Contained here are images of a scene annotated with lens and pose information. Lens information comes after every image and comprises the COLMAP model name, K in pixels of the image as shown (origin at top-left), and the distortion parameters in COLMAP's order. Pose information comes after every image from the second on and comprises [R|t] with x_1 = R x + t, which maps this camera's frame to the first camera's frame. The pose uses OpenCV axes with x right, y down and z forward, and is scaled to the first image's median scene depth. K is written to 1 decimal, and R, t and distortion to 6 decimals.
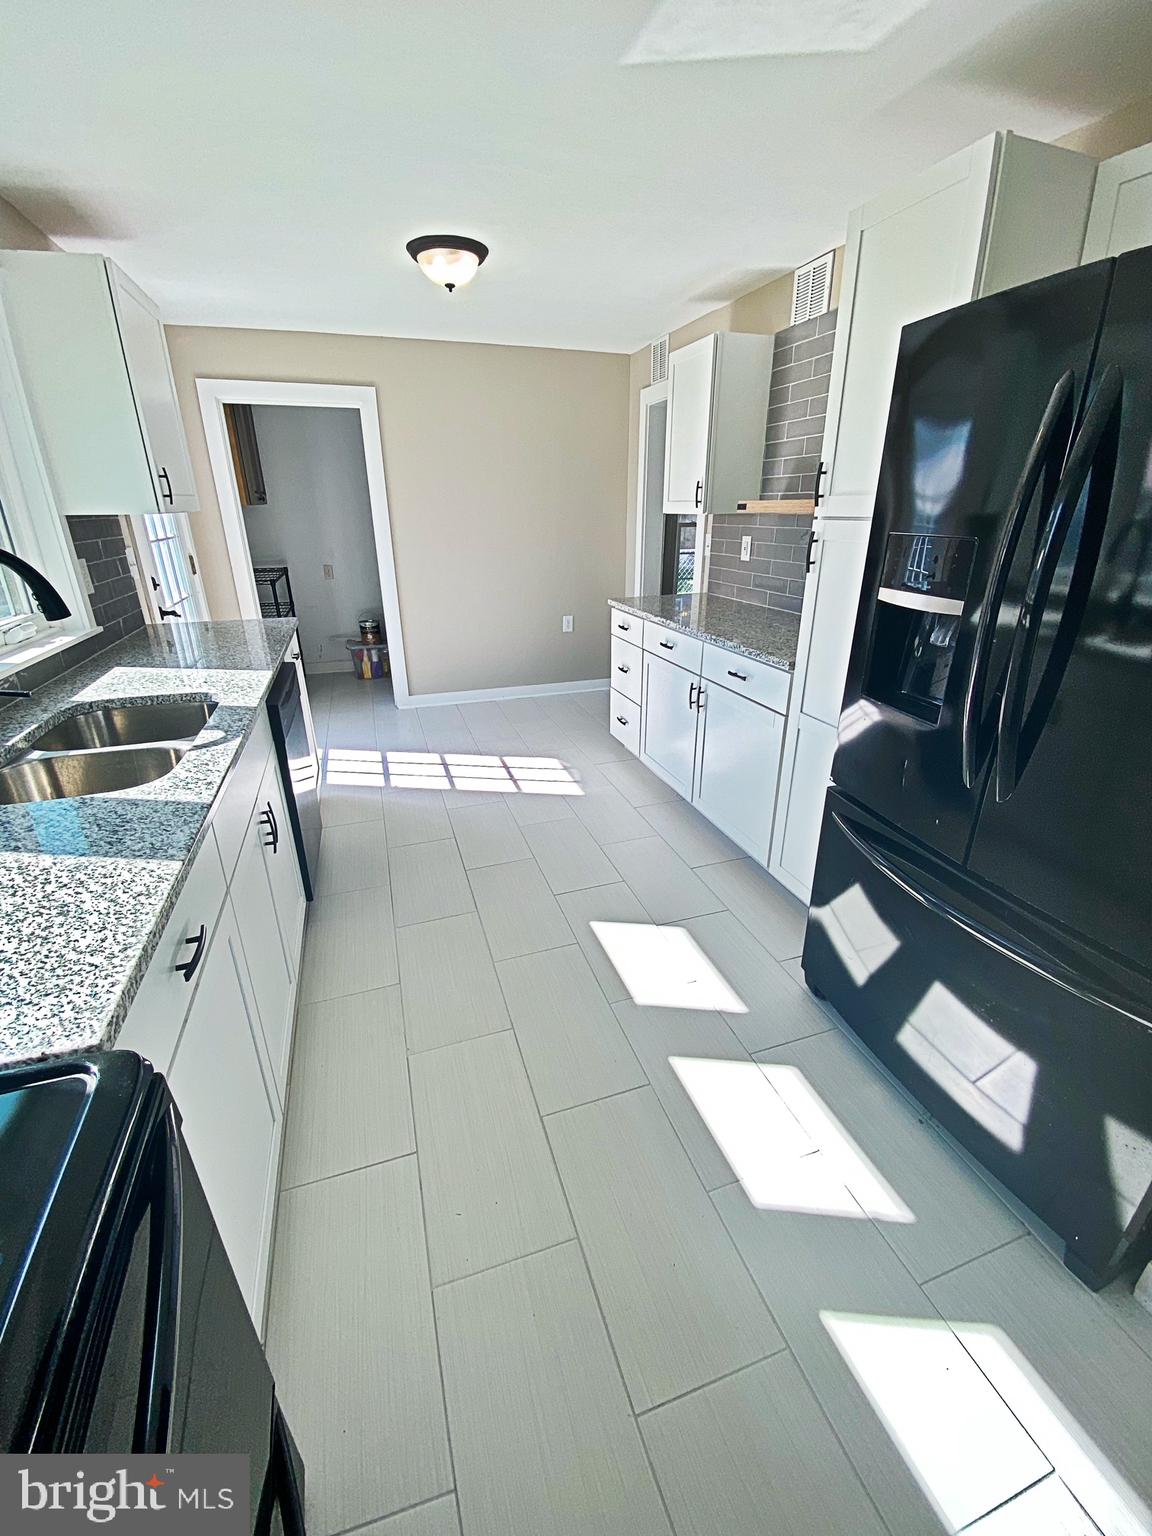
lens RADIAL K [[629.1, 0, 567.0], [0, 629.1, 762.1], [0, 0, 1]] dist [0.021190, -0.019574]
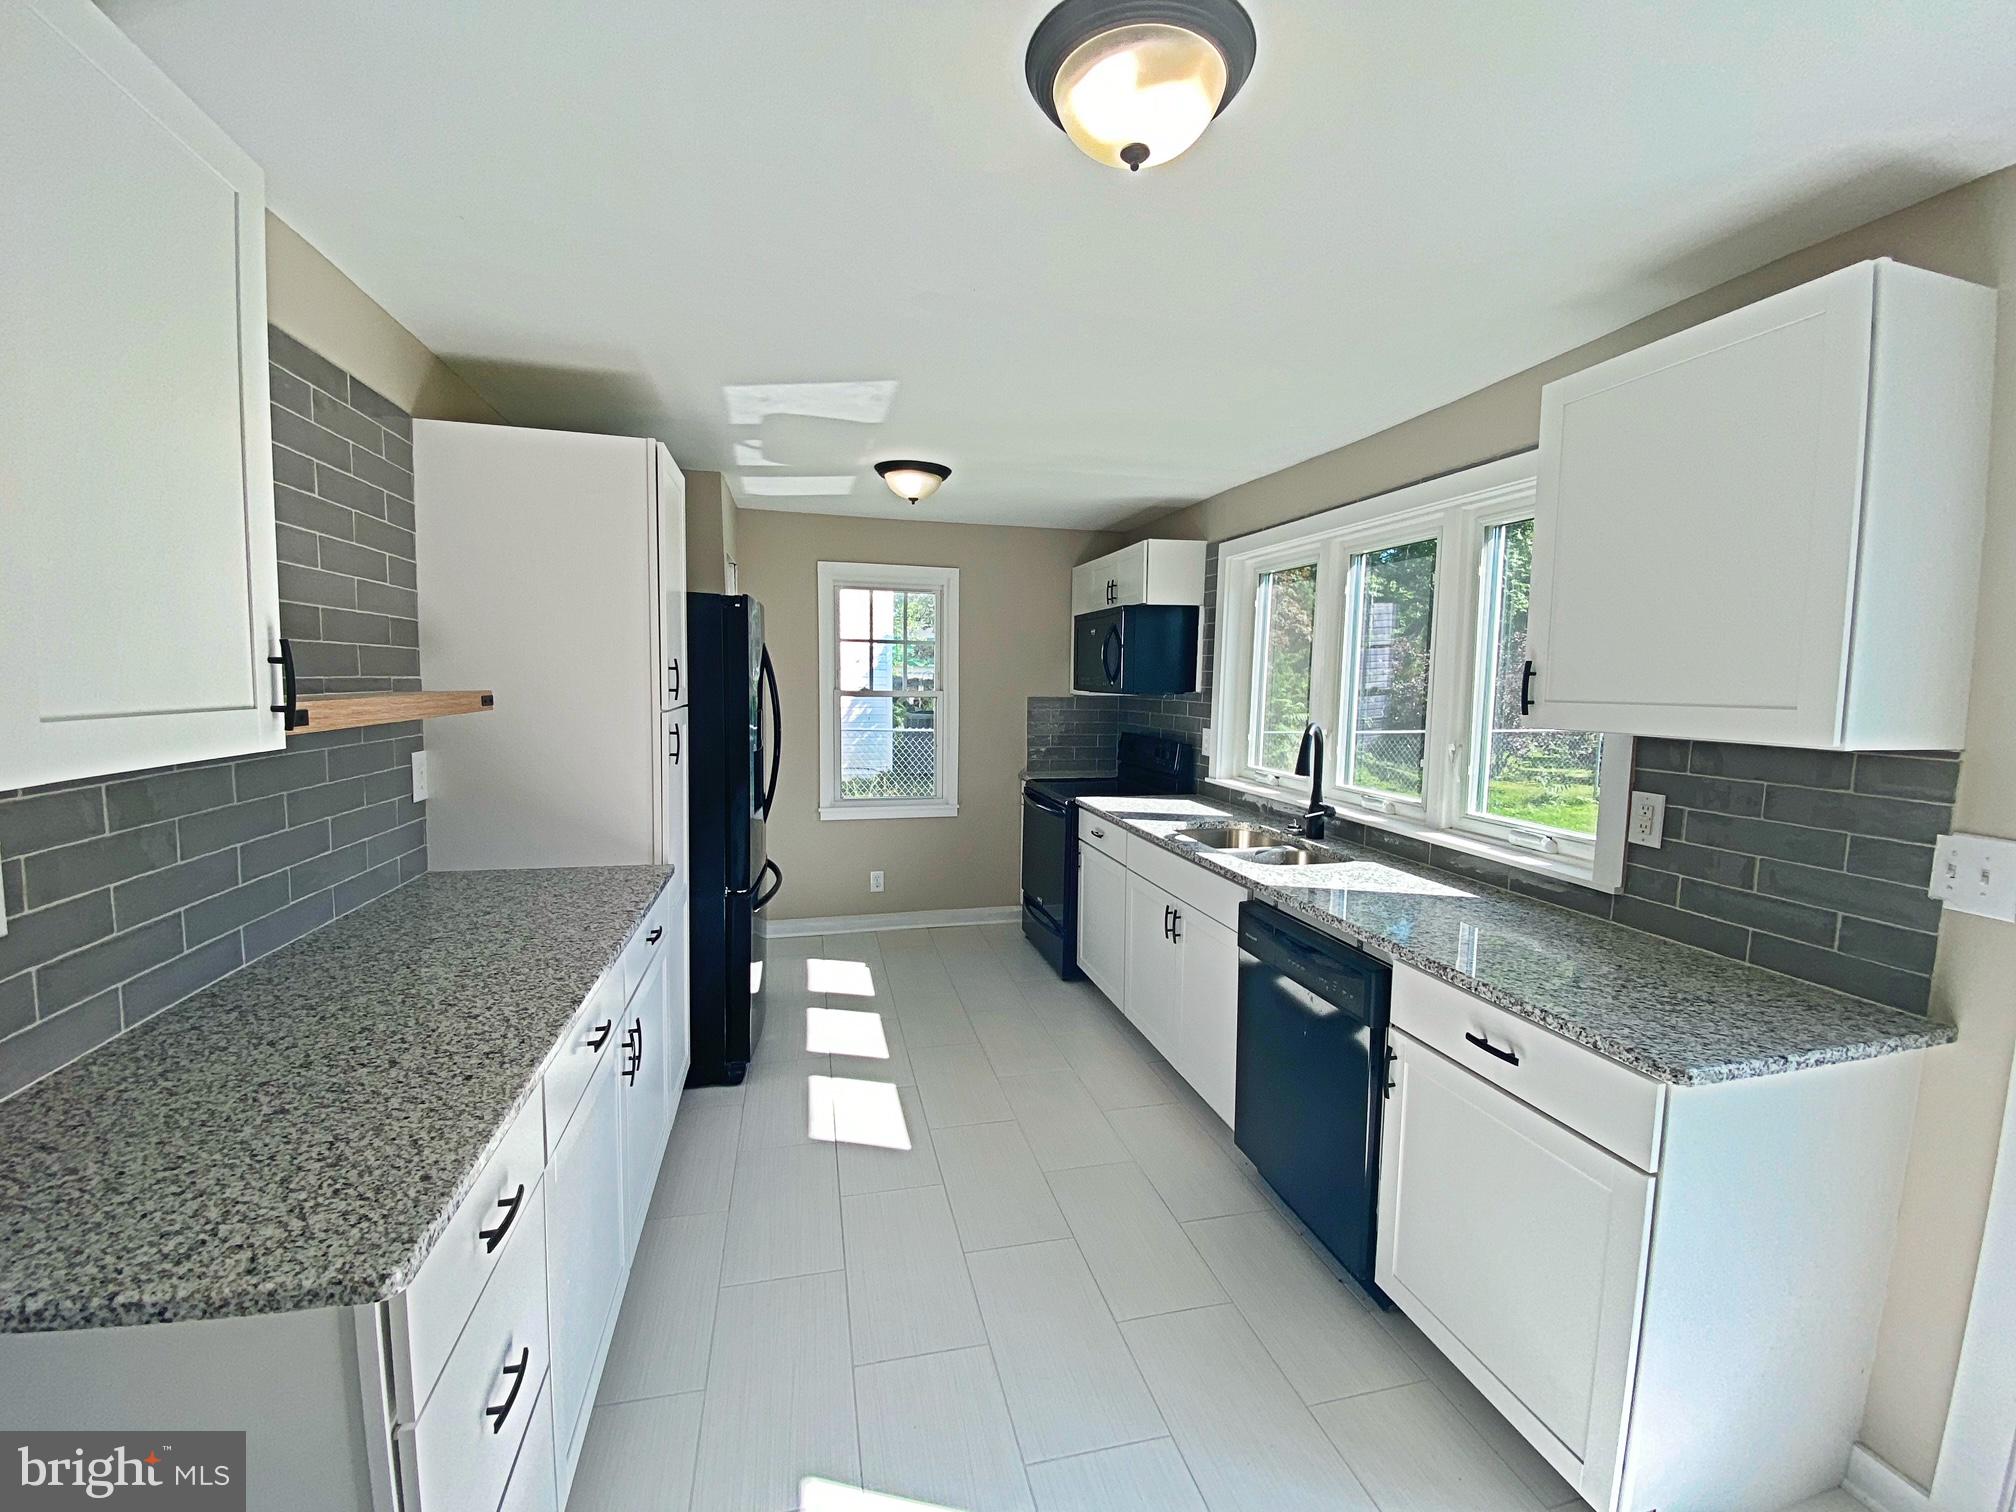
lens RADIAL K [[825.7, 0, 1001.7], [0, 825.7, 751.3], [0, 0, 1]] dist [0.021190, -0.019574]
pose [[-0.997427, -0.012650, 0.070569, -0.152193], [0.020698, 0.891587, 0.452377, -0.695226], [-0.068641, 0.452673, -0.889030, 1.653002]]
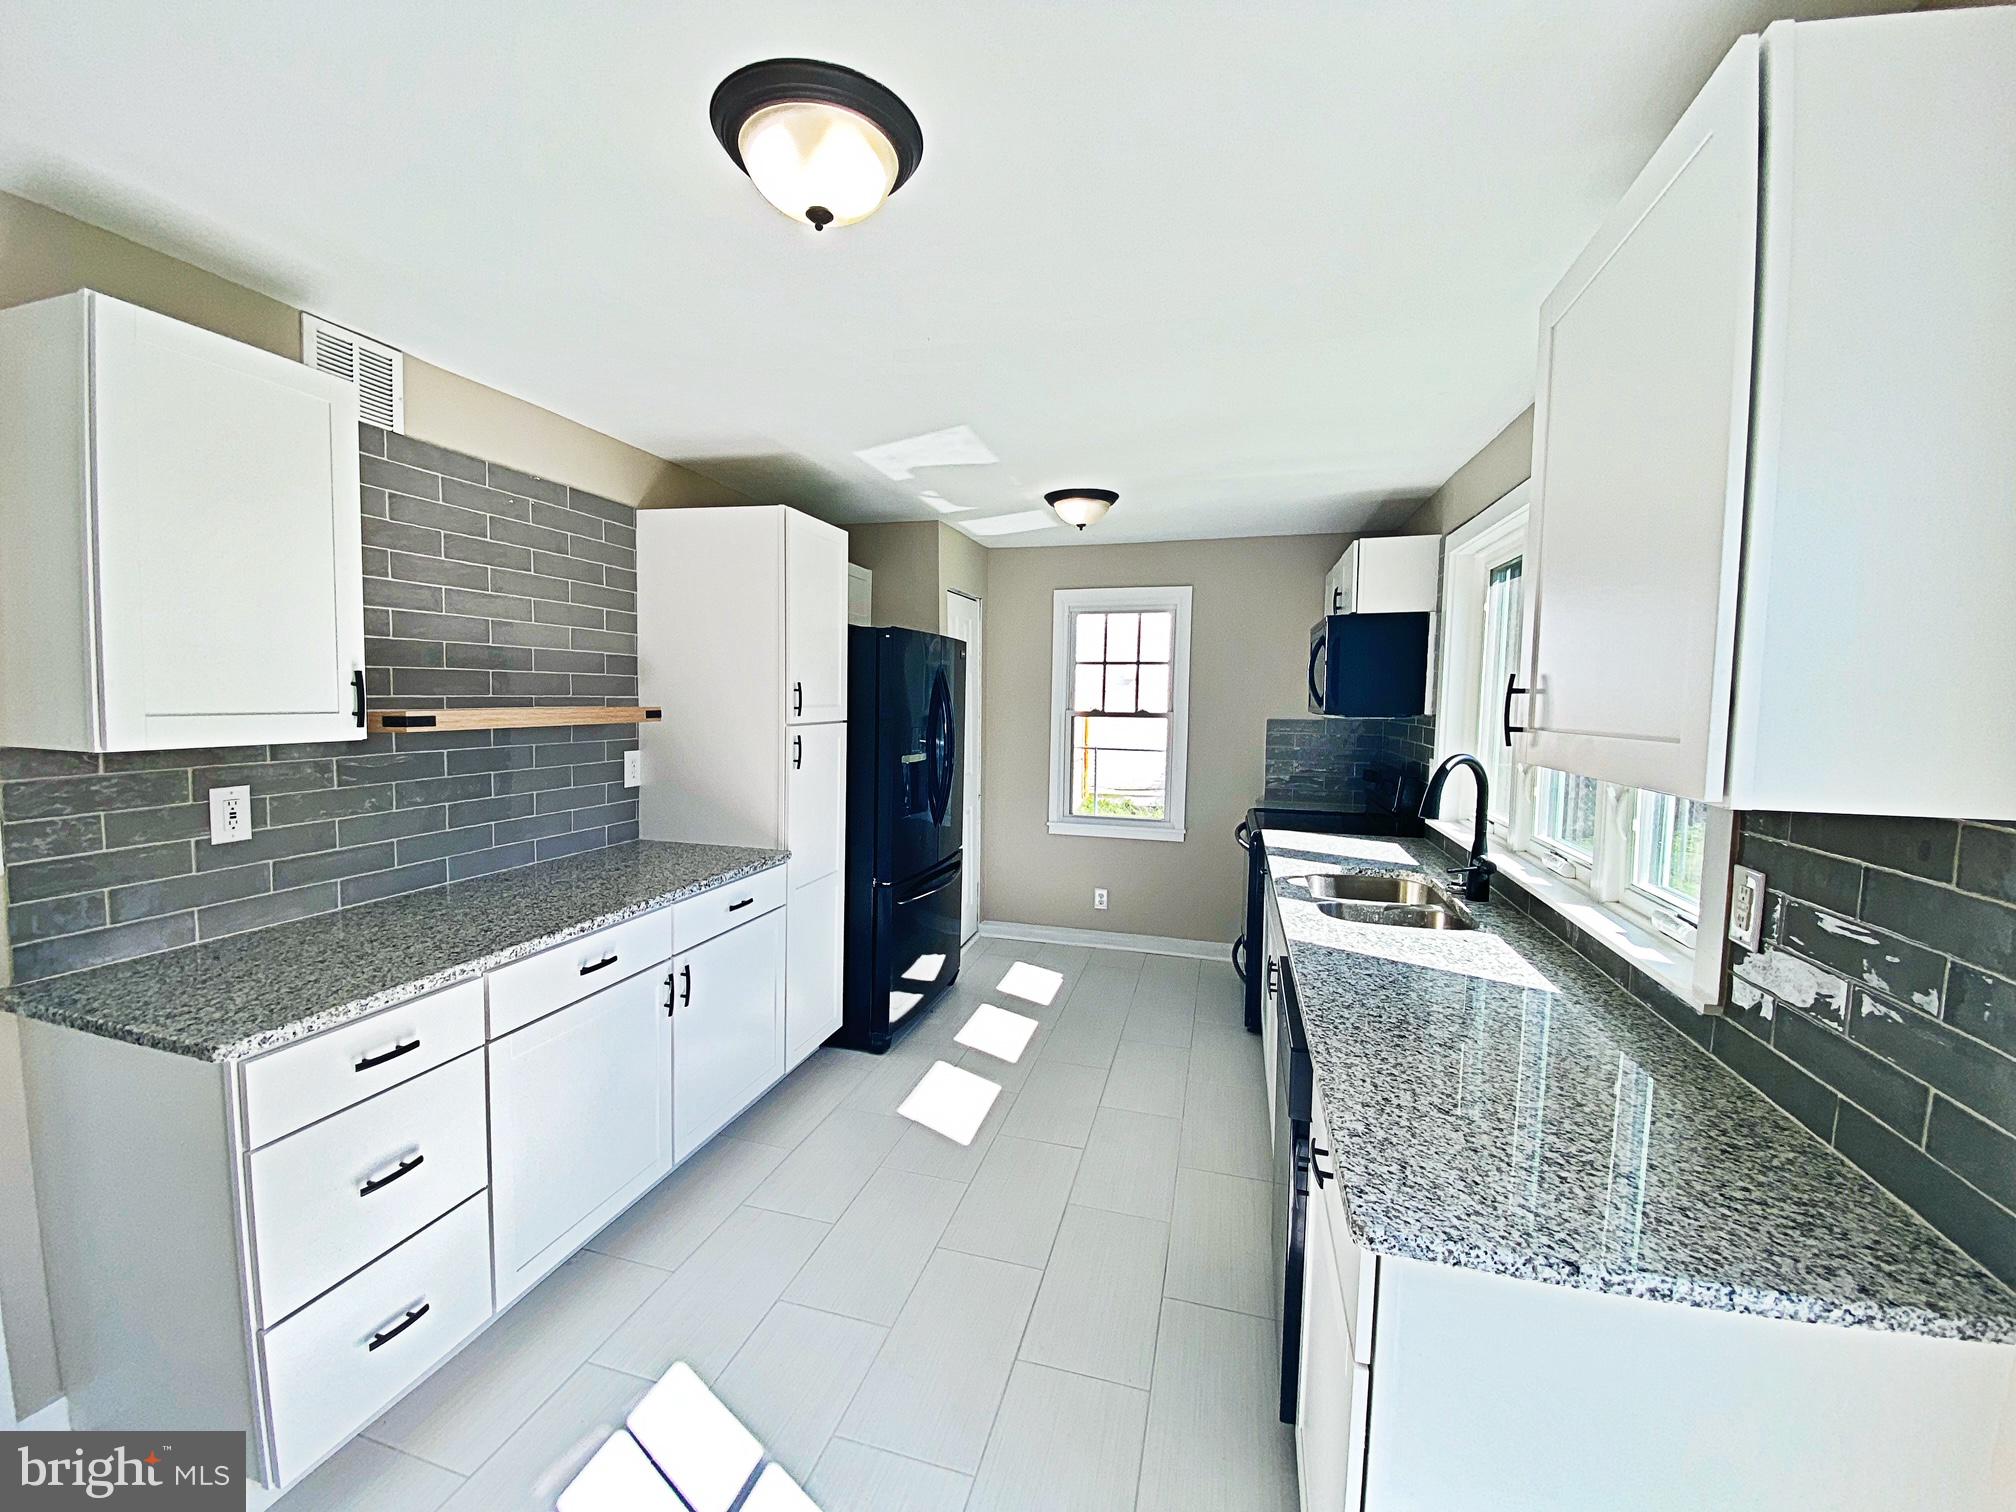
lens RADIAL K [[825.7, 0, 1001.7], [0, 825.7, 751.3], [0, 0, 1]] dist [0.021190, -0.019574]
pose [[-0.831091, -0.041840, 0.554561, -0.604027], [0.200836, 0.907294, 0.369435, -0.646792], [-0.518607, 0.418410, -0.745641, 1.533293]]
